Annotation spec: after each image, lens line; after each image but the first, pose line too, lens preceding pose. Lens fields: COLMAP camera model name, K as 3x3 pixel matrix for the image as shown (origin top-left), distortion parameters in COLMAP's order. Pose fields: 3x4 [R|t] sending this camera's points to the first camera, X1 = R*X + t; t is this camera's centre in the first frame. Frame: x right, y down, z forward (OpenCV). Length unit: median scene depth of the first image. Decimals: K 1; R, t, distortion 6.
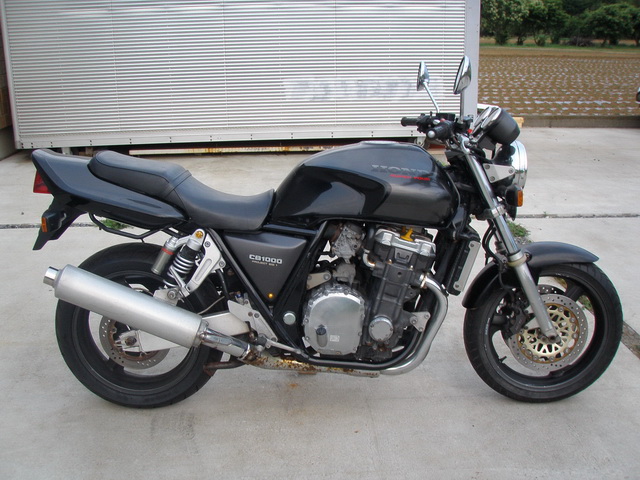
lens RADIAL K [[716.6, 0, 312.9], [0, 716.6, 241.4], [0, 0, 1]] dist [-0.210125, 0.200356]
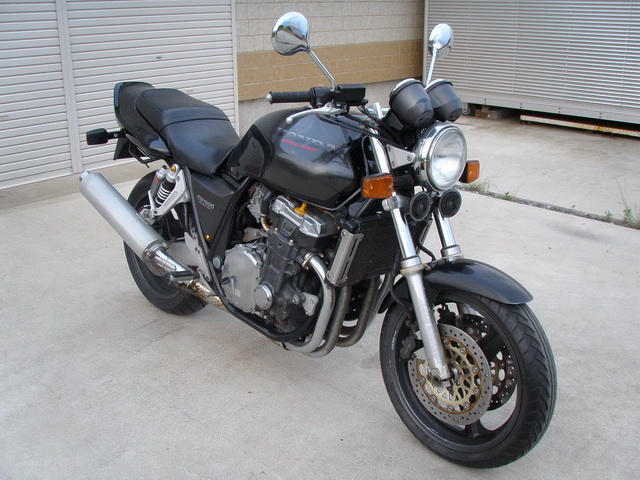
lens RADIAL K [[716.6, 0, 312.9], [0, 716.6, 241.4], [0, 0, 1]] dist [-0.210125, 0.200356]
pose [[0.695196, 0.242007, -0.676857, 0.722930], [-0.207730, 0.969084, 0.133132, -0.086295], [0.688150, 0.048051, 0.723975, 0.311716]]
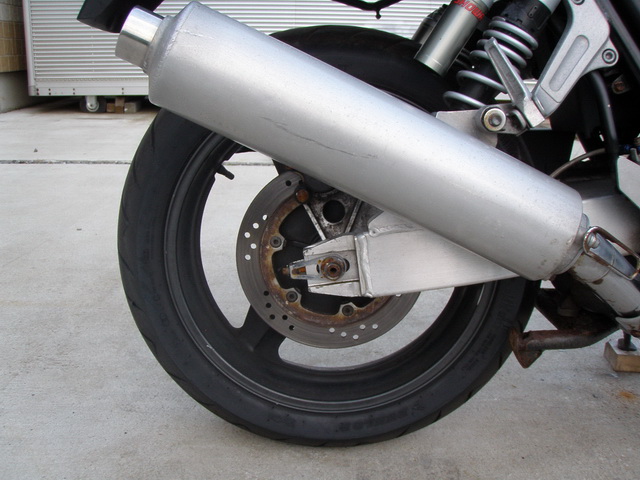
lens RADIAL K [[716.6, 0, 312.9], [0, 716.6, 241.4], [0, 0, 1]] dist [-0.210125, 0.200356]
pose [[0.999351, 0.034872, -0.009028, -0.252935], [-0.035094, 0.999055, -0.025646, 0.131489], [0.008125, 0.025946, 0.999630, 0.594929]]
